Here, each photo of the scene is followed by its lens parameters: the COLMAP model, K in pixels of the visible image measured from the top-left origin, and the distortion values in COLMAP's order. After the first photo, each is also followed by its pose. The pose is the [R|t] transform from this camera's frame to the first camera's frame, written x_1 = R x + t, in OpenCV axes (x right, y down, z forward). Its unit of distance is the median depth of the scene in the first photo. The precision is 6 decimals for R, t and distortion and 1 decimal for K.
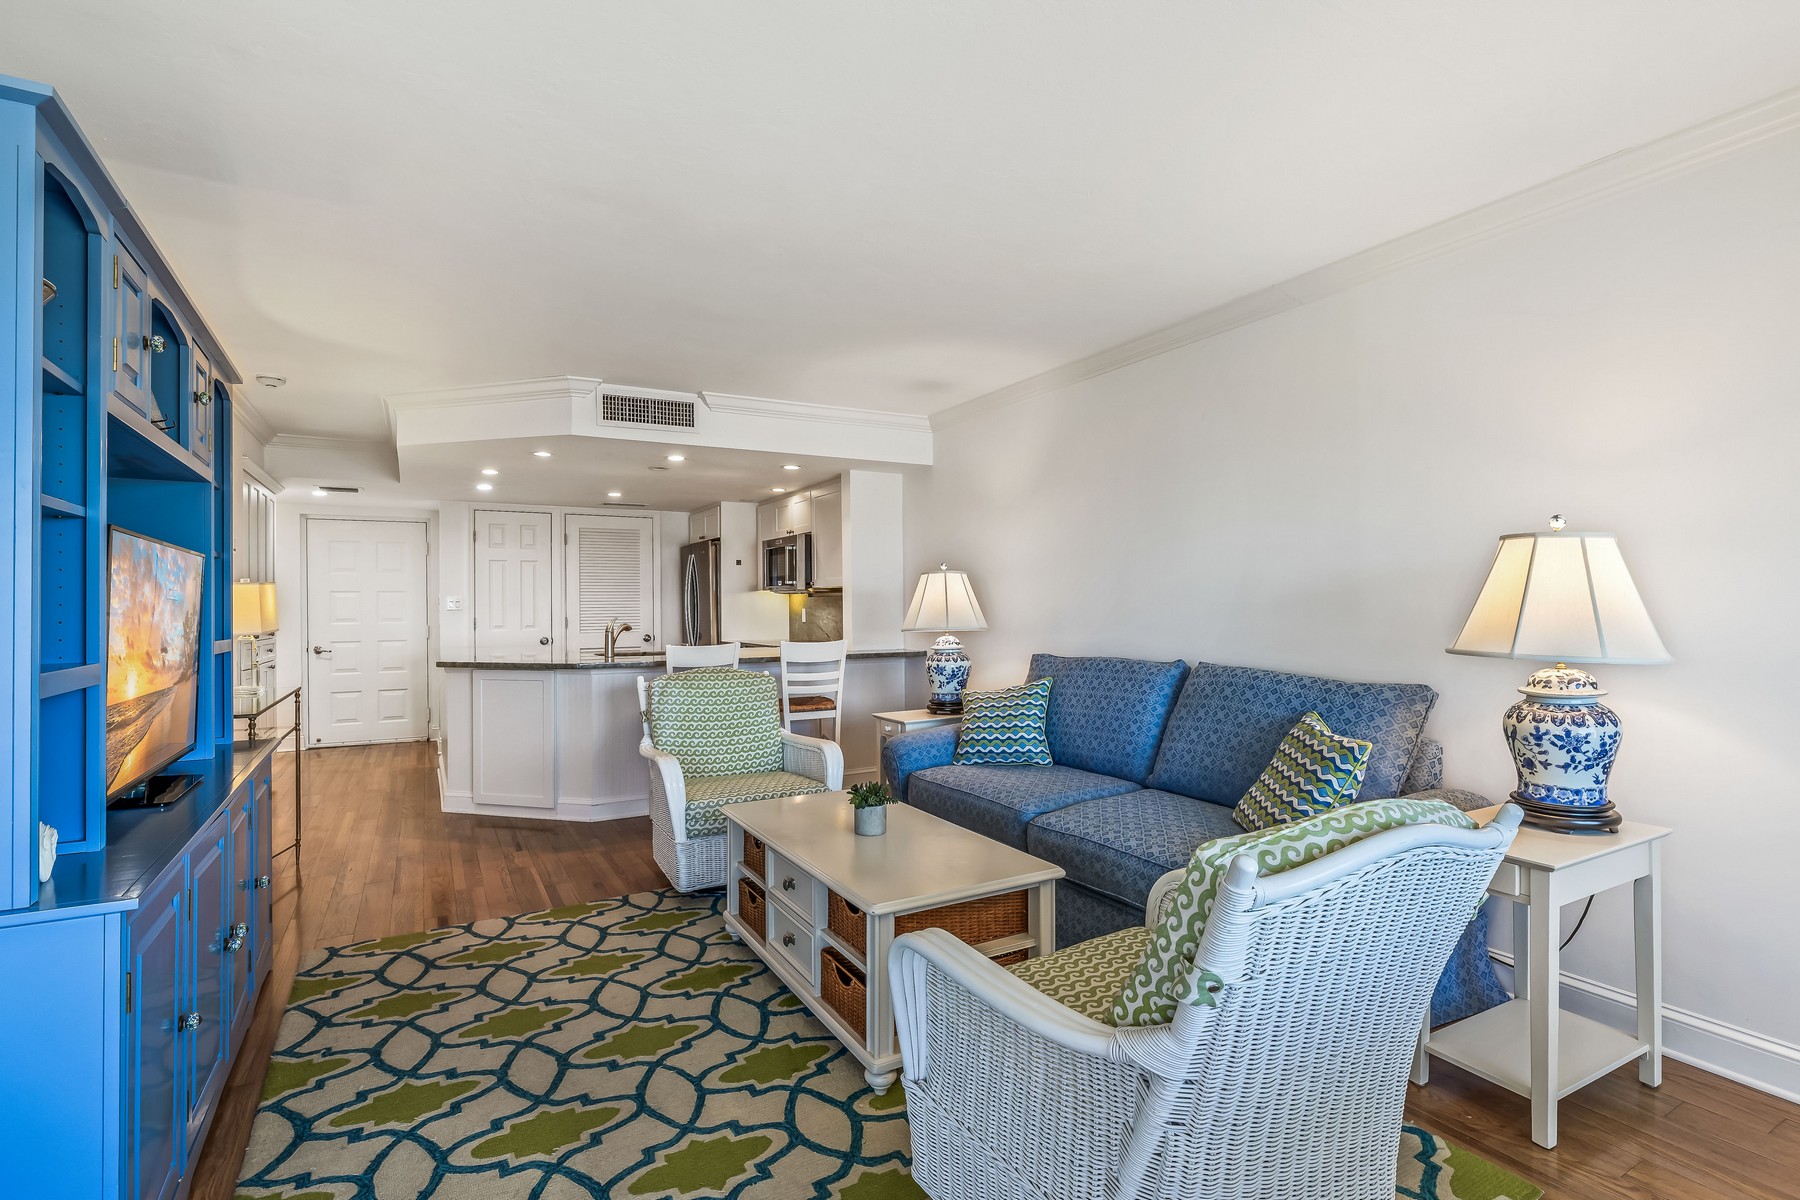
lens RADIAL K [[860.7, 0, 900.0], [0, 860.7, 600.0], [0, 0, 1]] dist [-0.024143, 0.001024]
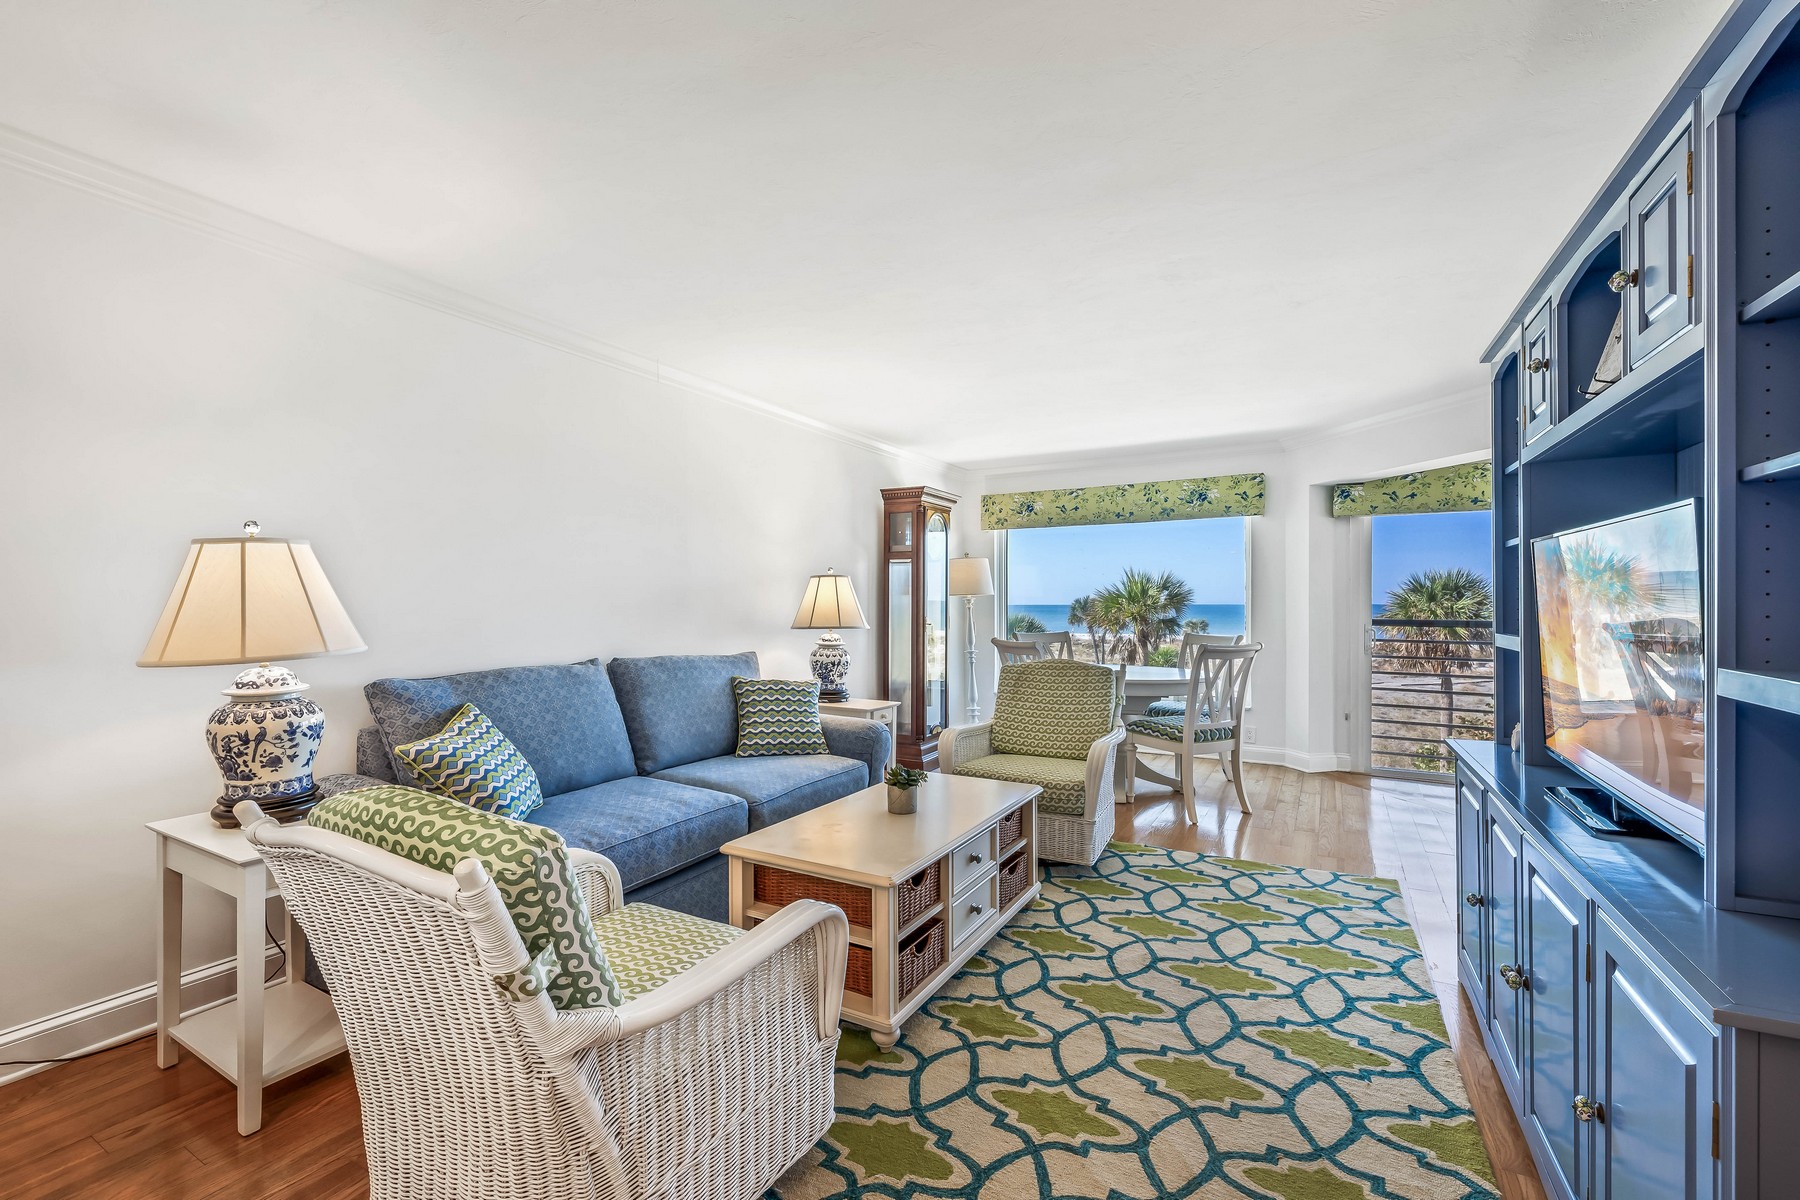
lens RADIAL K [[741.0, 0, 899.3], [0, 741.0, 599.3], [0, 0, 1]] dist [-0.002586, 0.000039]
pose [[-0.512965, 0.015037, 0.858278, -0.772844], [-0.003010, 0.999809, -0.019316, 0.009676], [-0.858404, -0.012492, -0.512821, 1.343607]]
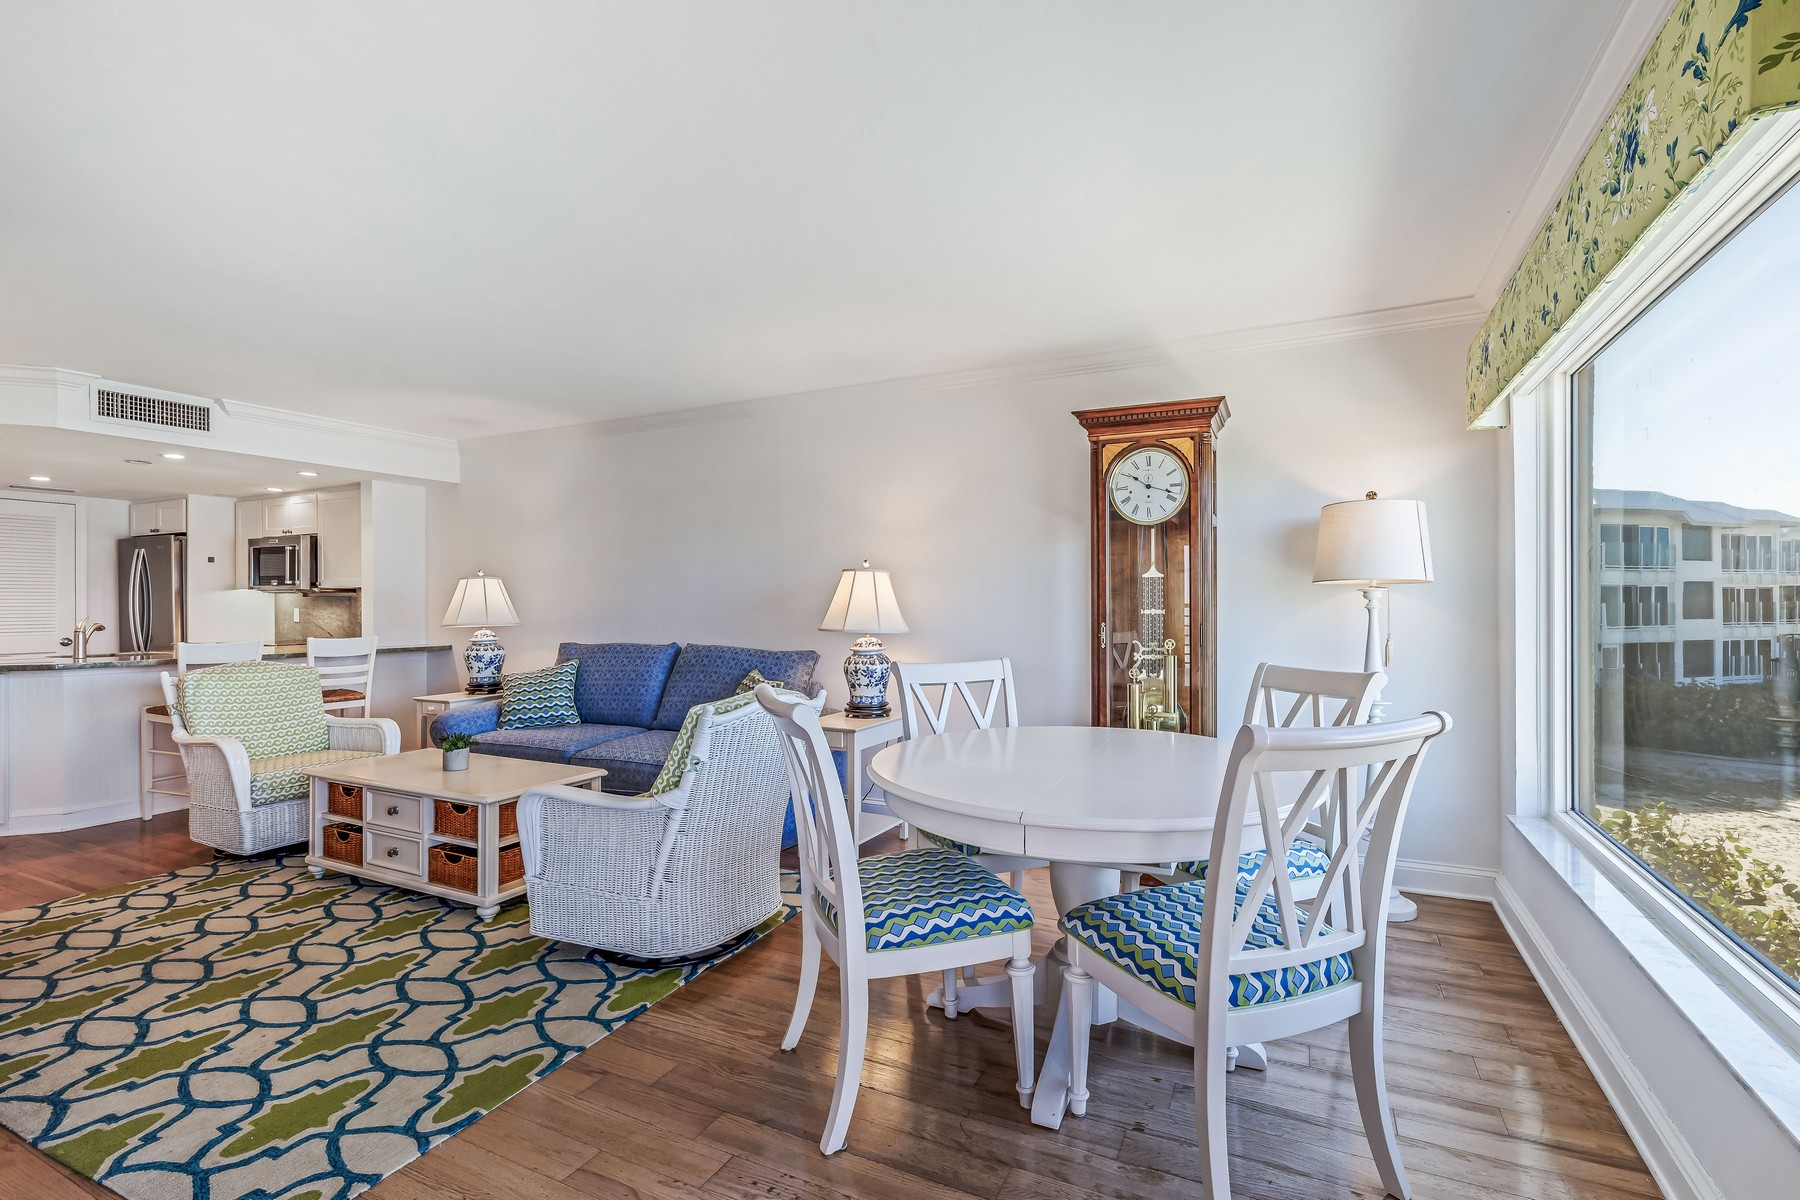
lens RADIAL K [[841.6, 0, 902.8], [0, 841.6, 630.6], [0, 0, 1]] dist [0.001354, 0.001129]
pose [[0.831119, -0.013463, 0.555932, -0.163144], [-0.005767, 0.999444, 0.032825, 0.000246], [-0.556065, -0.030488, 0.830580, -0.450828]]
